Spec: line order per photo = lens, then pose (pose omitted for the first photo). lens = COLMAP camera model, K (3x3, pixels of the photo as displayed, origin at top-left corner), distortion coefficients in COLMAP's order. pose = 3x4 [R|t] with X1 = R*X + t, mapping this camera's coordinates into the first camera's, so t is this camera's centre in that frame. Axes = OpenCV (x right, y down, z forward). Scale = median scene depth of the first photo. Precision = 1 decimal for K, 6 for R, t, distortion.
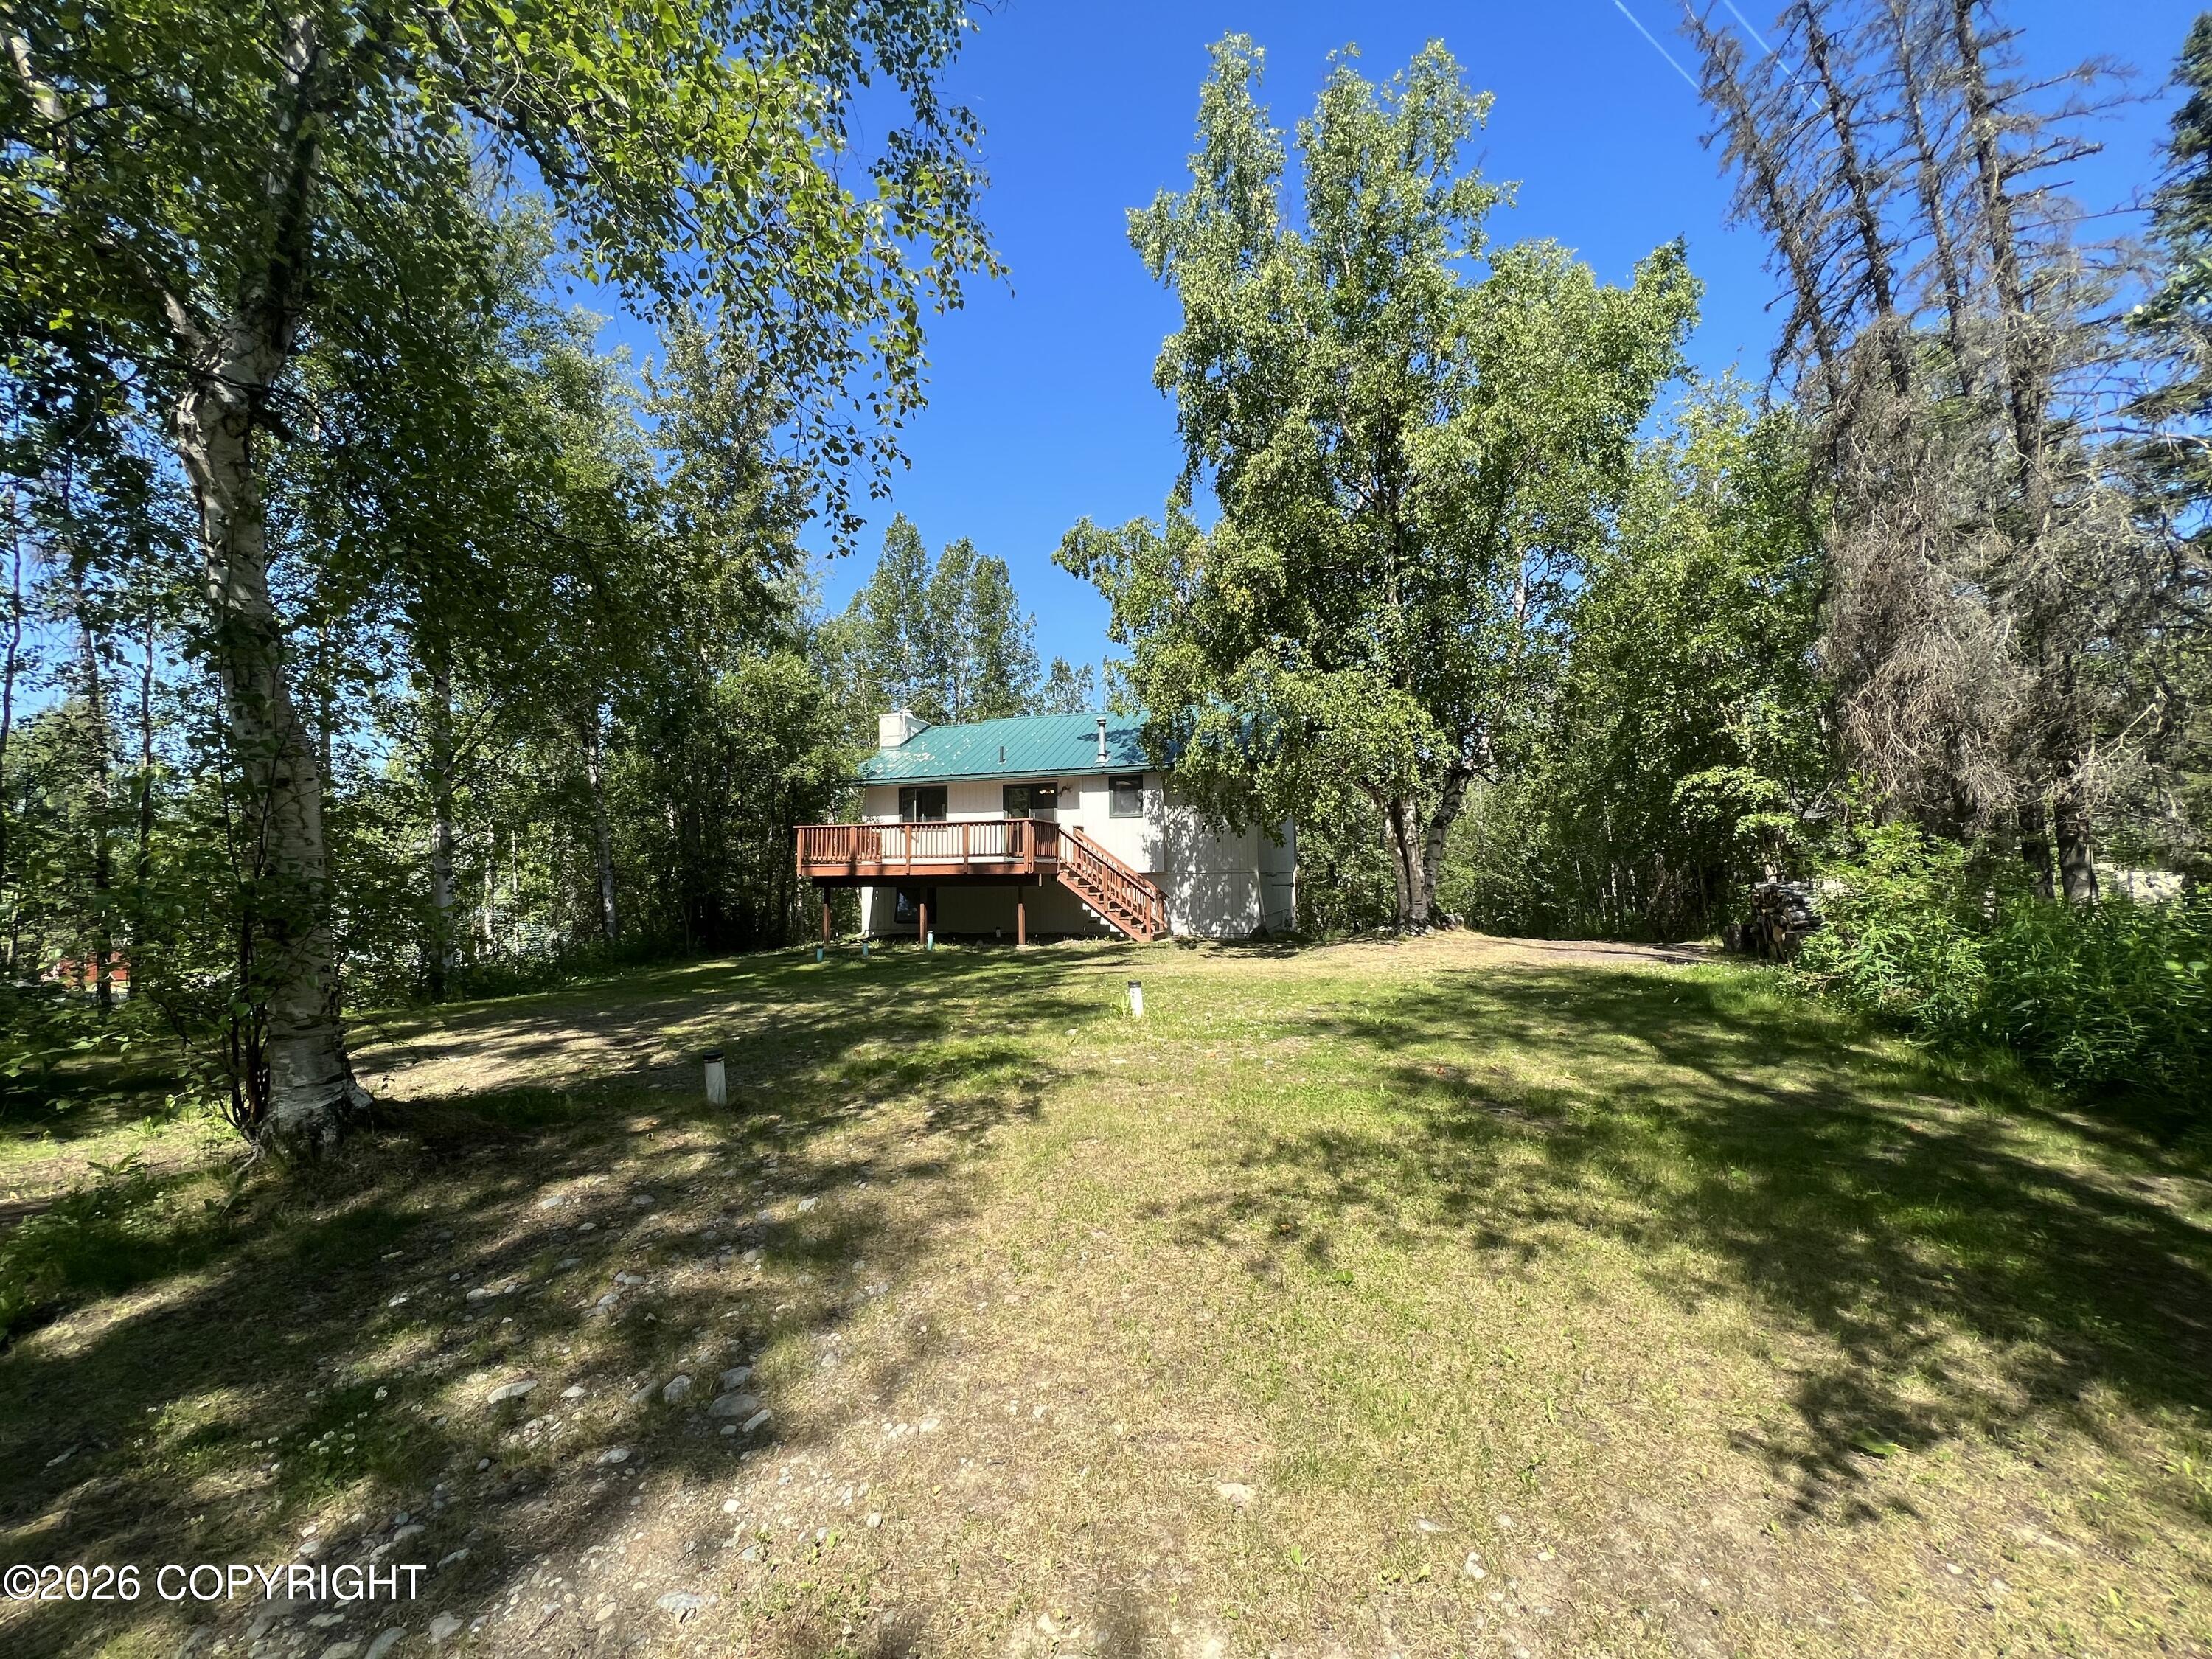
lens RADIAL K [[897.5, 0, 1100.3], [0, 897.5, 831.9], [0, 0, 1]] dist [-0.004961, -0.000332]
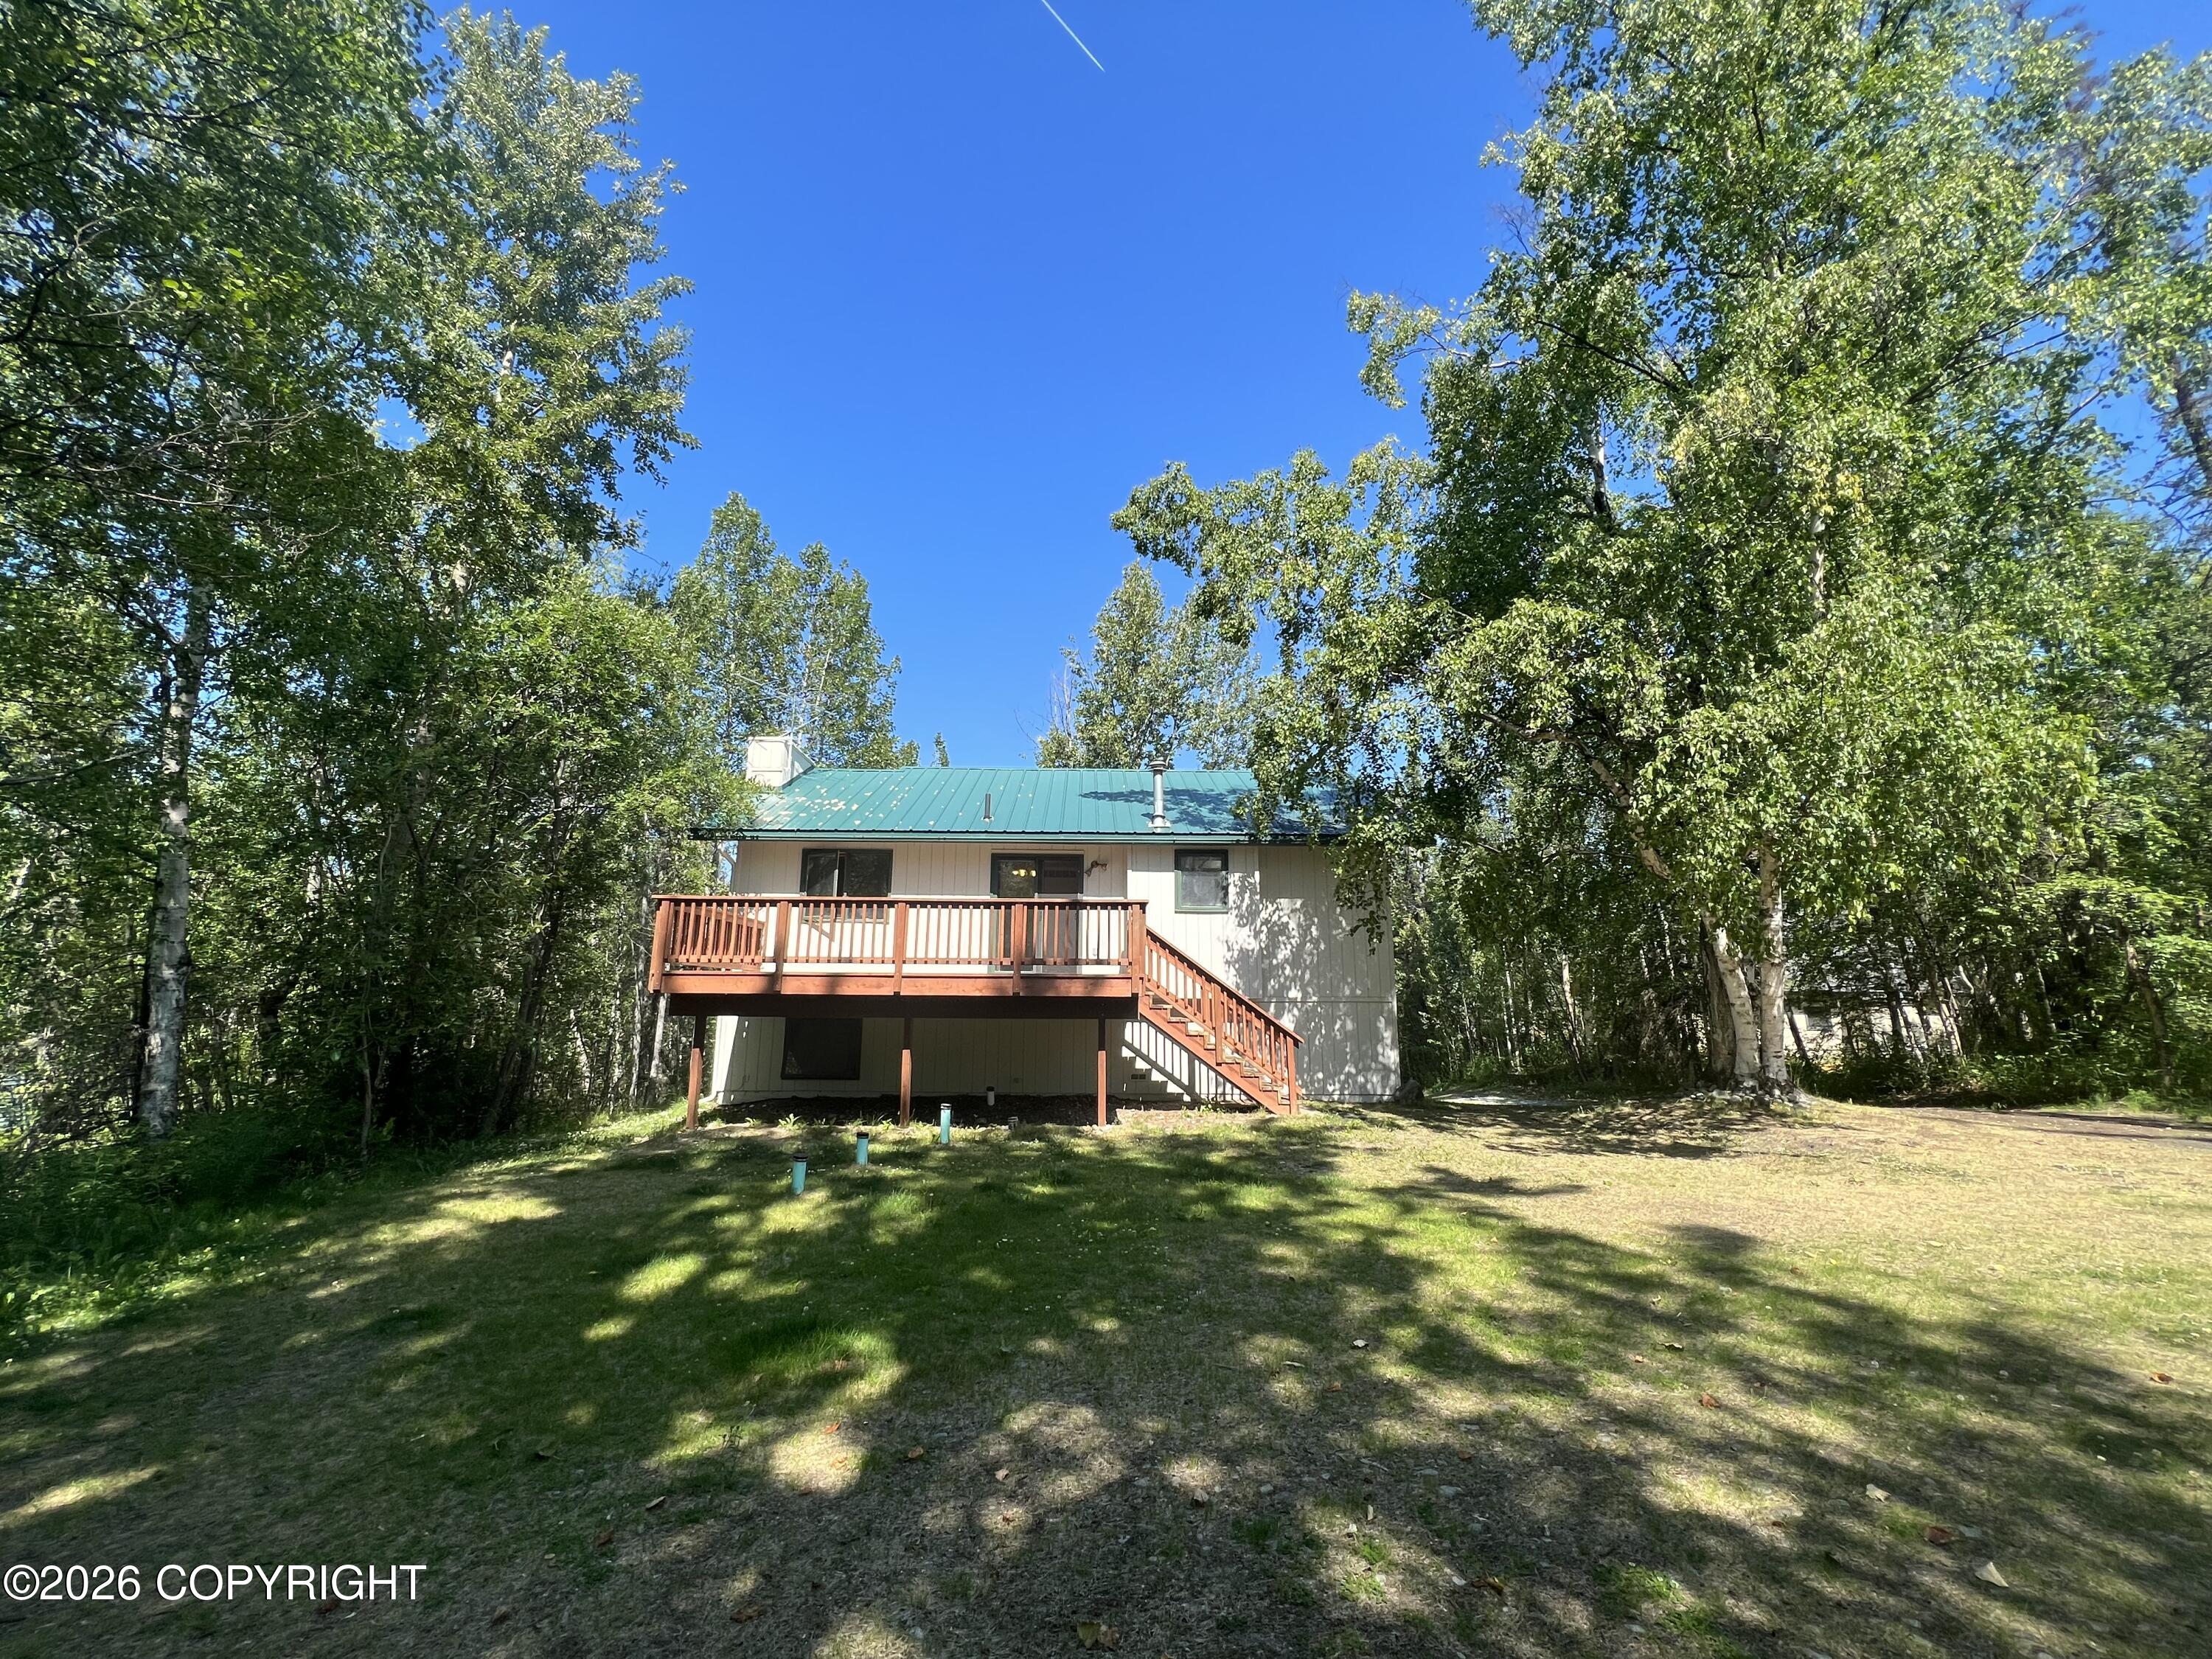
lens RADIAL K [[897.5, 0, 1103.6], [0, 897.5, 827.7], [0, 0, 1]] dist [-0.004961, -0.000332]
pose [[0.939890, 0.083549, 0.331099, -0.258930], [-0.034735, 0.987969, -0.150701, 0.023163], [-0.339706, 0.130141, 0.931484, 0.403023]]
